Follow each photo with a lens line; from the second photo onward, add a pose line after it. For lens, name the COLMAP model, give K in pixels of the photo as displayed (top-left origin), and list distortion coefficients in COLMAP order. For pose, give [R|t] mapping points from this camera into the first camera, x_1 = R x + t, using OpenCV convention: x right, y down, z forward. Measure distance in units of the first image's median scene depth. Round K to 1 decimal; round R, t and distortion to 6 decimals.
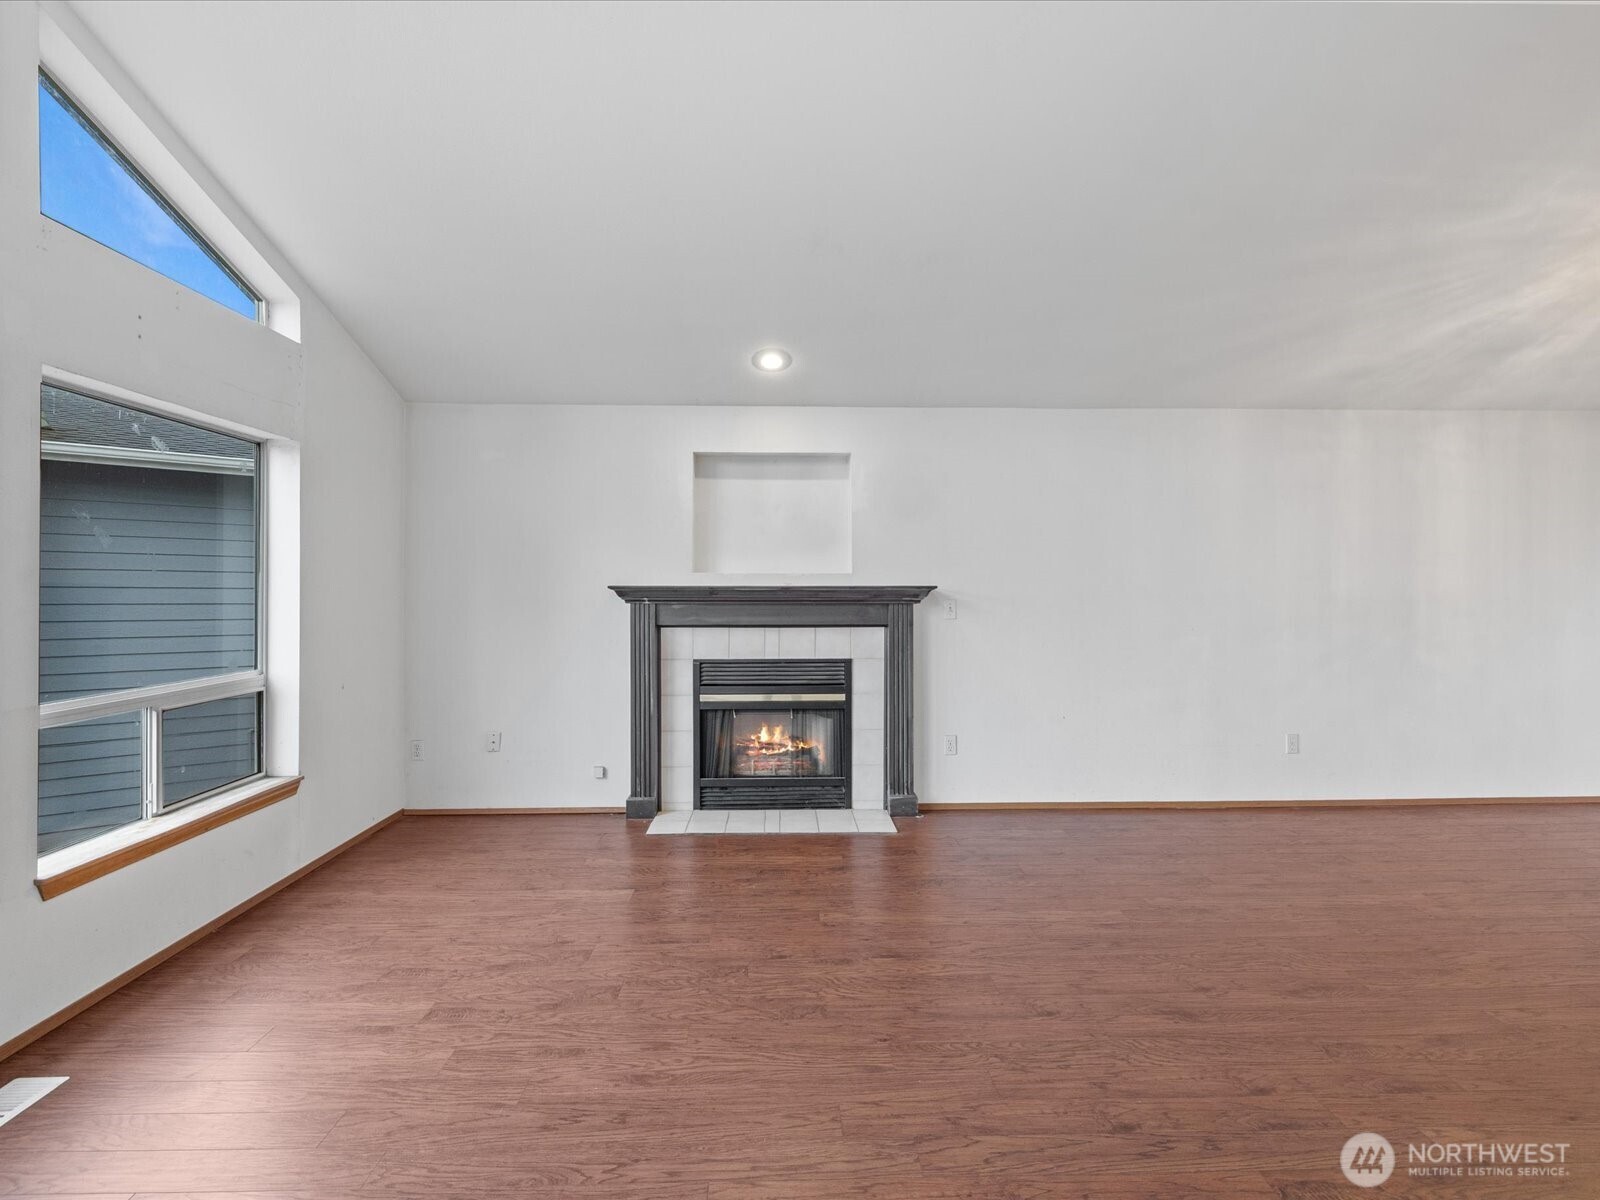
lens RADIAL K [[768.6, 0, 799.8], [0, 768.6, 585.9], [0, 0, 1]] dist [-0.000272, -0.000958]
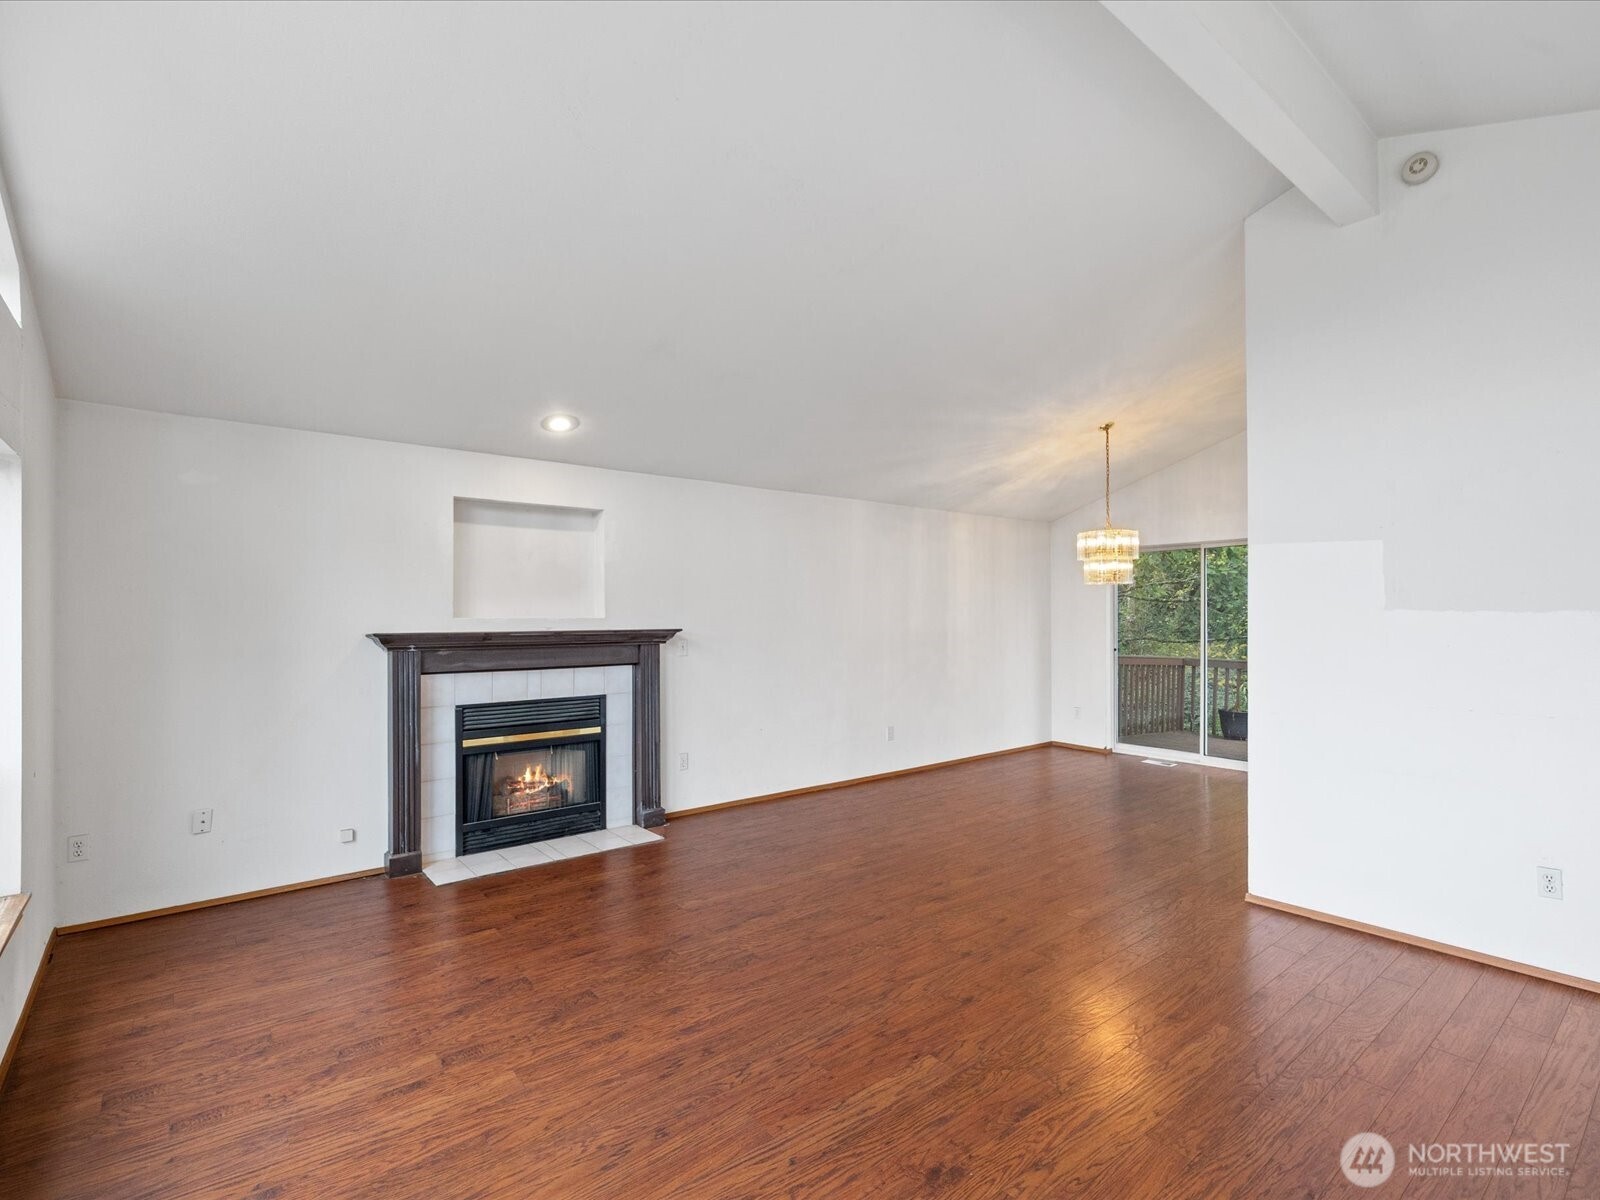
lens RADIAL K [[768.6, 0, 808.7], [0, 768.6, 612.3], [0, 0, 1]] dist [-0.000272, -0.000958]
pose [[0.792143, 0.000817, 0.610335, -0.386290], [-0.002286, 0.999996, 0.001628, -0.027635], [-0.610332, -0.002685, 0.792142, -0.064039]]
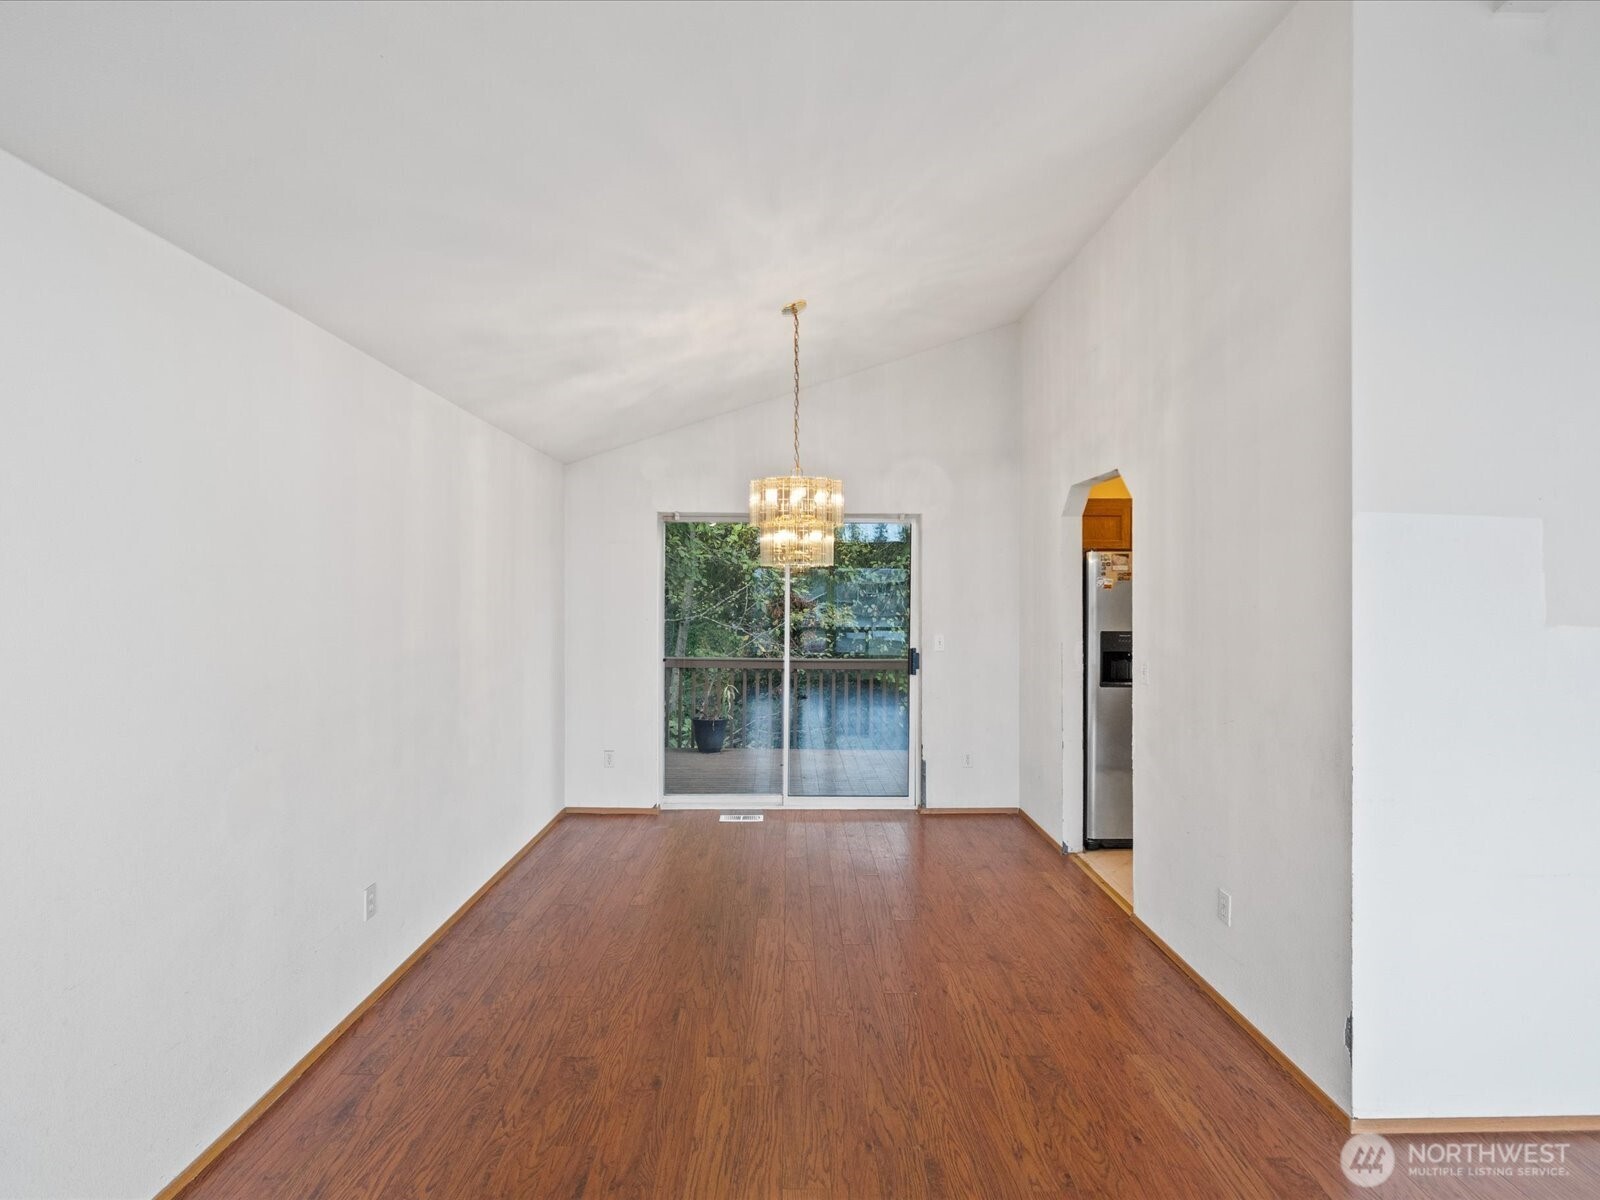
lens RADIAL K [[768.6, 0, 802.7], [0, 768.6, 602.7], [0, 0, 1]] dist [-0.000272, -0.000958]
pose [[0.013541, -0.007499, 0.999880, 0.034609], [-0.009769, 0.999923, 0.007632, -0.044645], [-0.999861, -0.009871, 0.013466, 0.672859]]
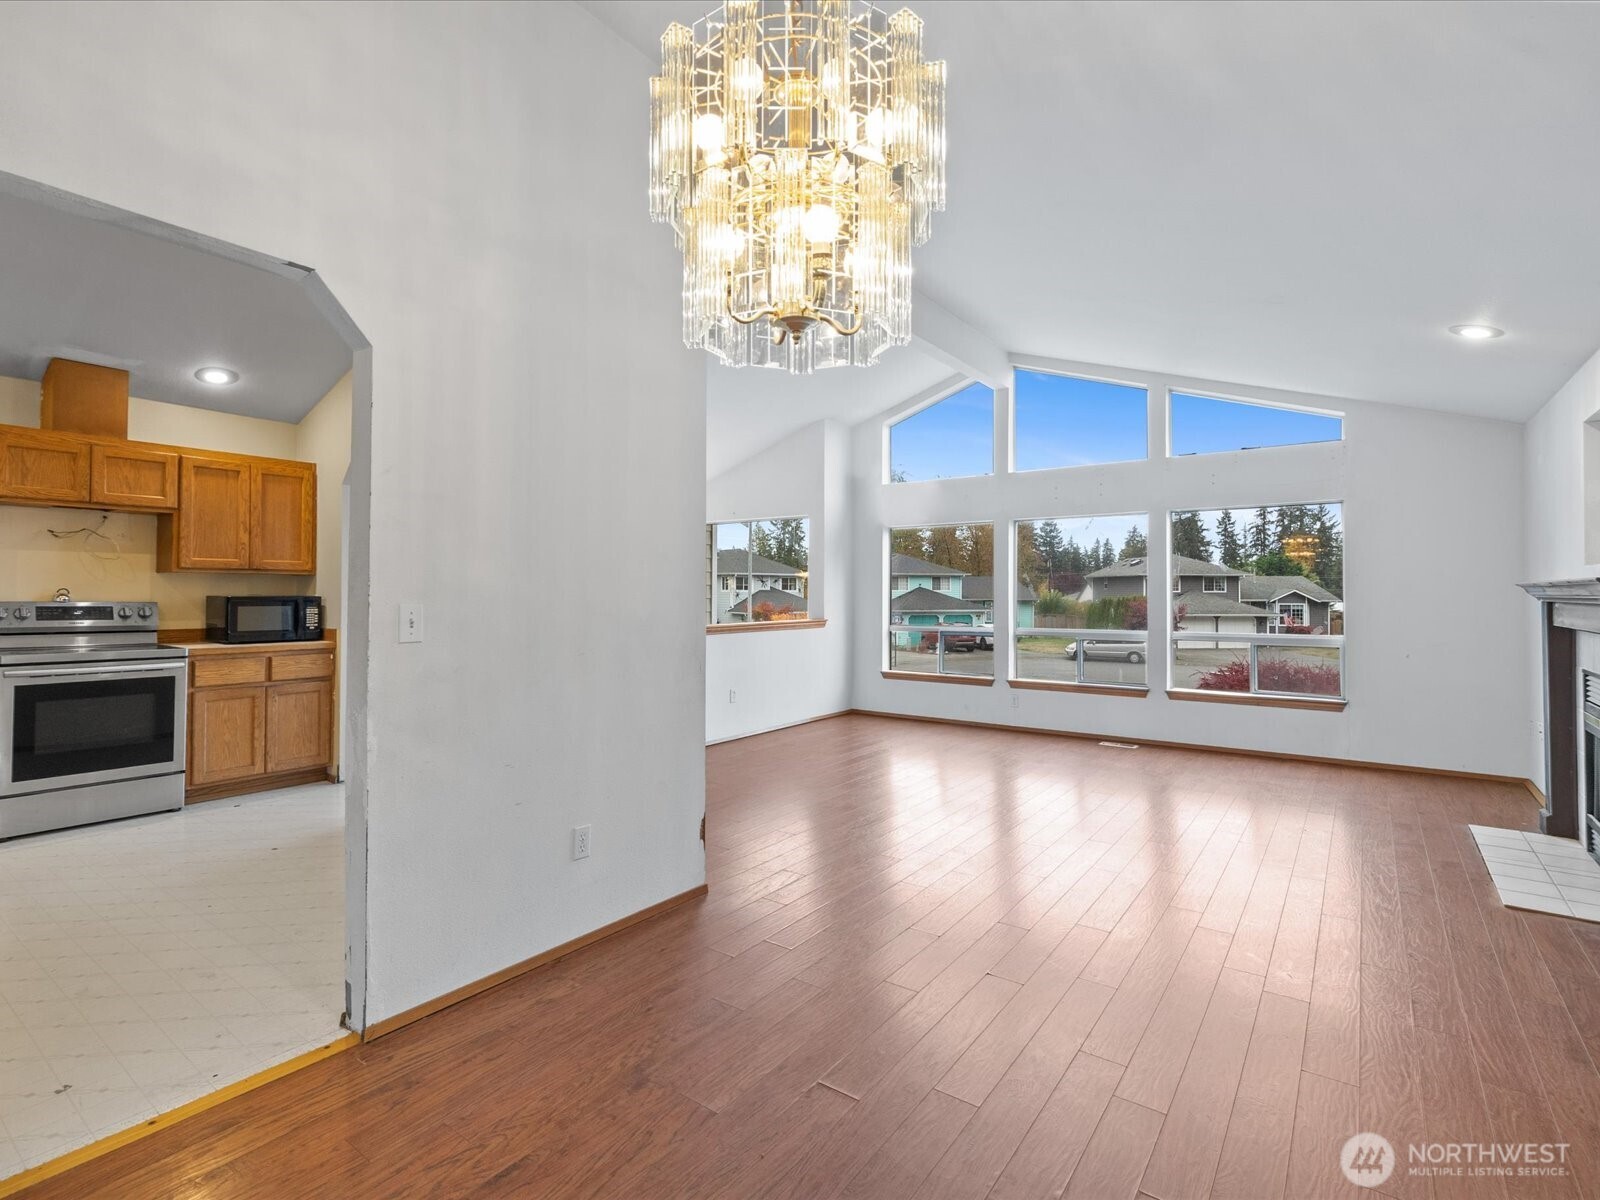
lens RADIAL K [[768.6, 0, 782.2], [0, 768.6, 578.7], [0, 0, 1]] dist [-0.000272, -0.000958]
pose [[-0.630749, -0.013431, -0.775870, 1.083385], [0.004127, 0.999778, -0.020661, 0.009966], [0.775976, -0.016234, -0.630554, 0.857297]]
